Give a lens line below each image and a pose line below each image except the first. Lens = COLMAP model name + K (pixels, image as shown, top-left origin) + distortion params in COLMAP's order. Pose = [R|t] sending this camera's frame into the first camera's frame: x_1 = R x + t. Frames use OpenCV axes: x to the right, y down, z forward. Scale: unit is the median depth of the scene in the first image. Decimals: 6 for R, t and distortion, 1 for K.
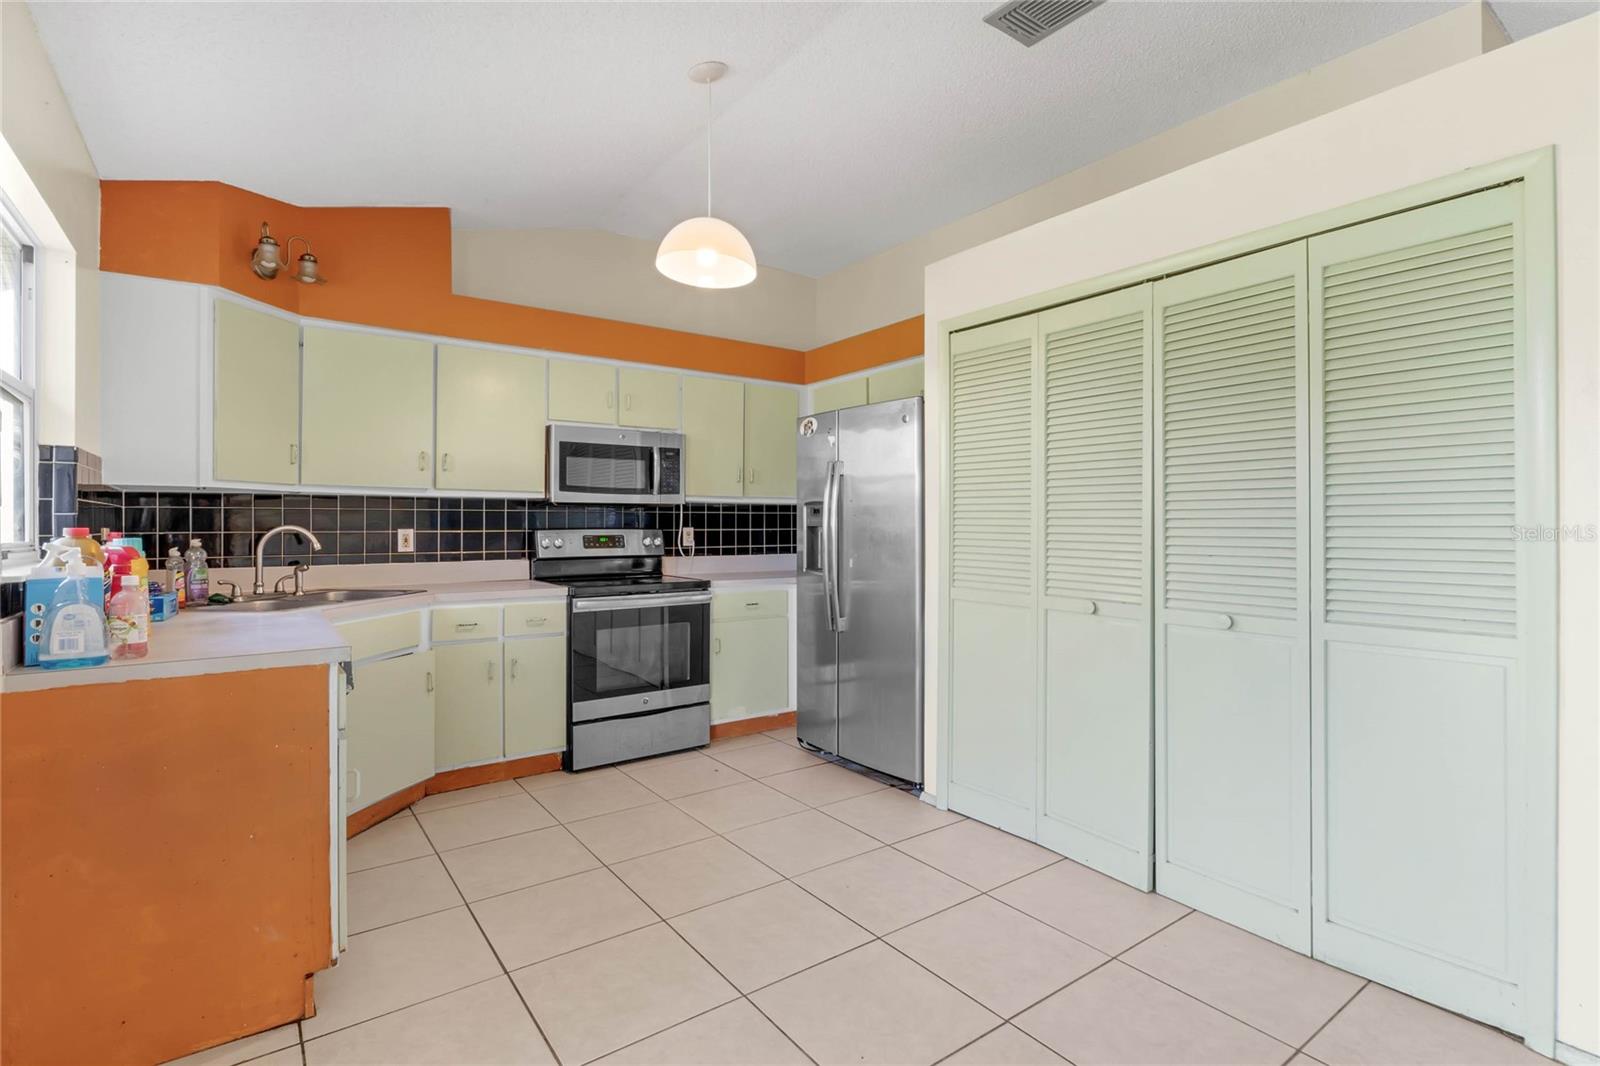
lens RADIAL K [[738.3, 0, 800.0], [0, 738.3, 533.0], [0, 0, 1]] dist [-0.001394, -0.000240]
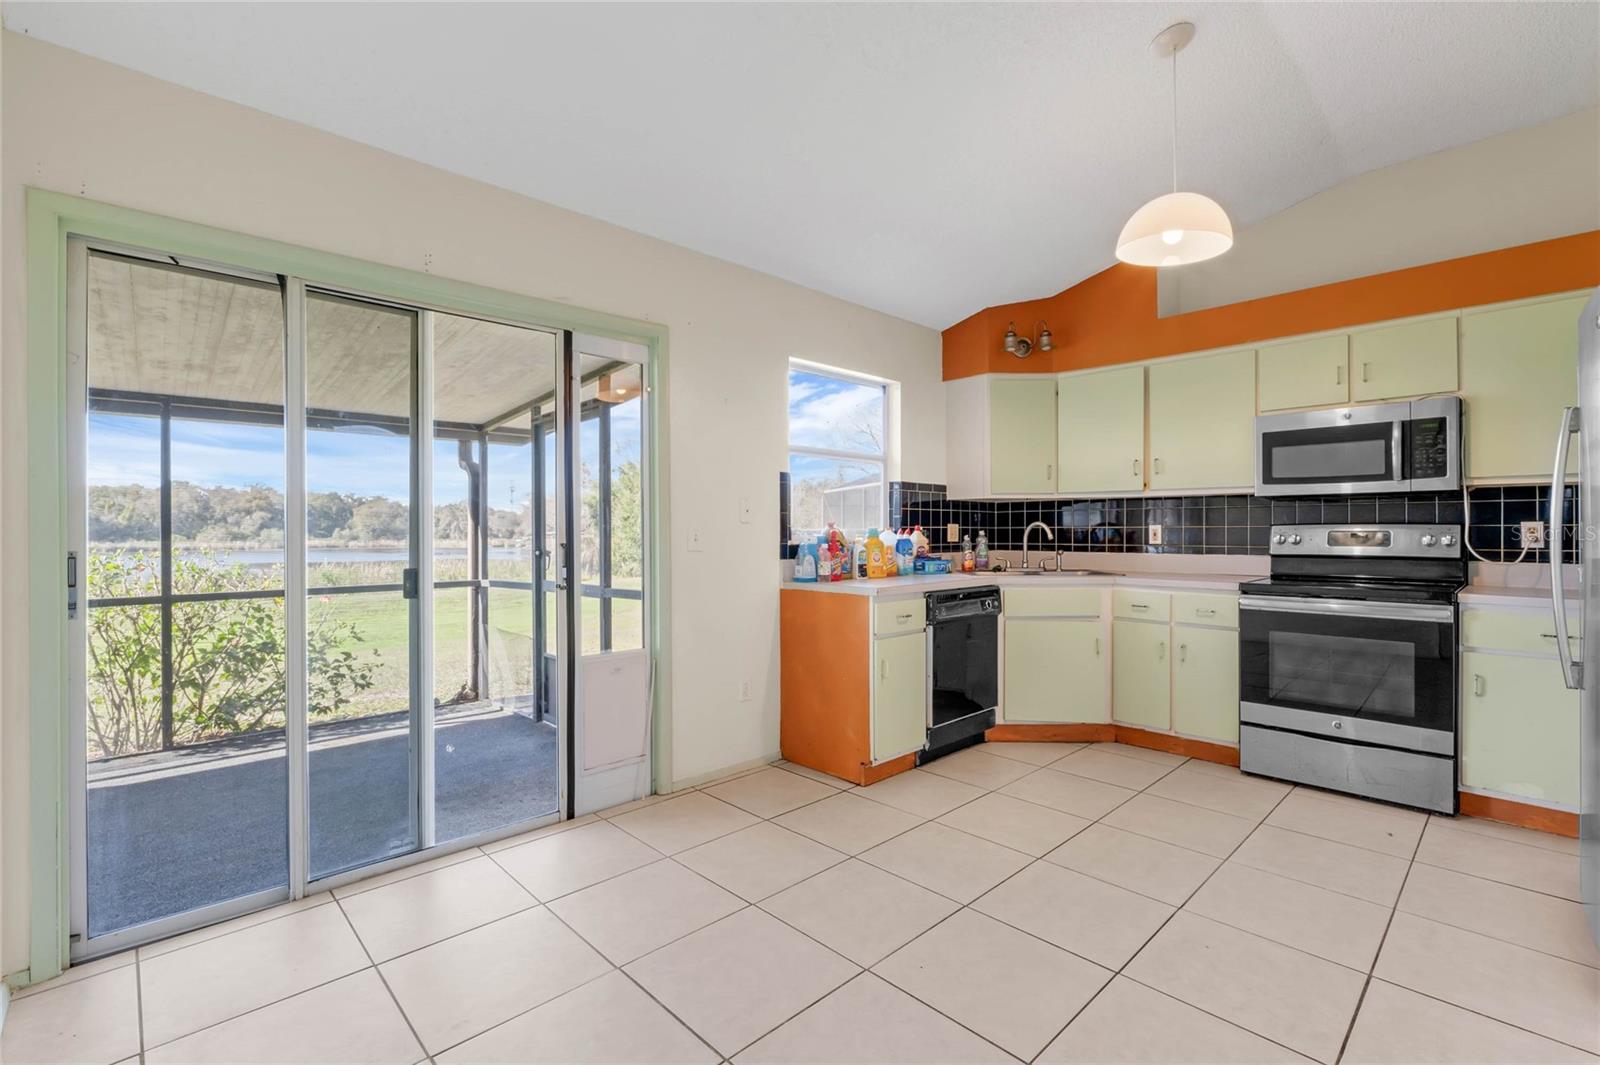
lens RADIAL K [[724.1, 0, 800.0], [0, 724.1, 532.5], [0, 0, 1]] dist [-0.013506, -0.000087]
pose [[0.154540, 0.013052, -0.987900, 0.560098], [0.000474, 0.999912, 0.013285, -0.007820], [0.987986, -0.002521, 0.154521, 0.279021]]
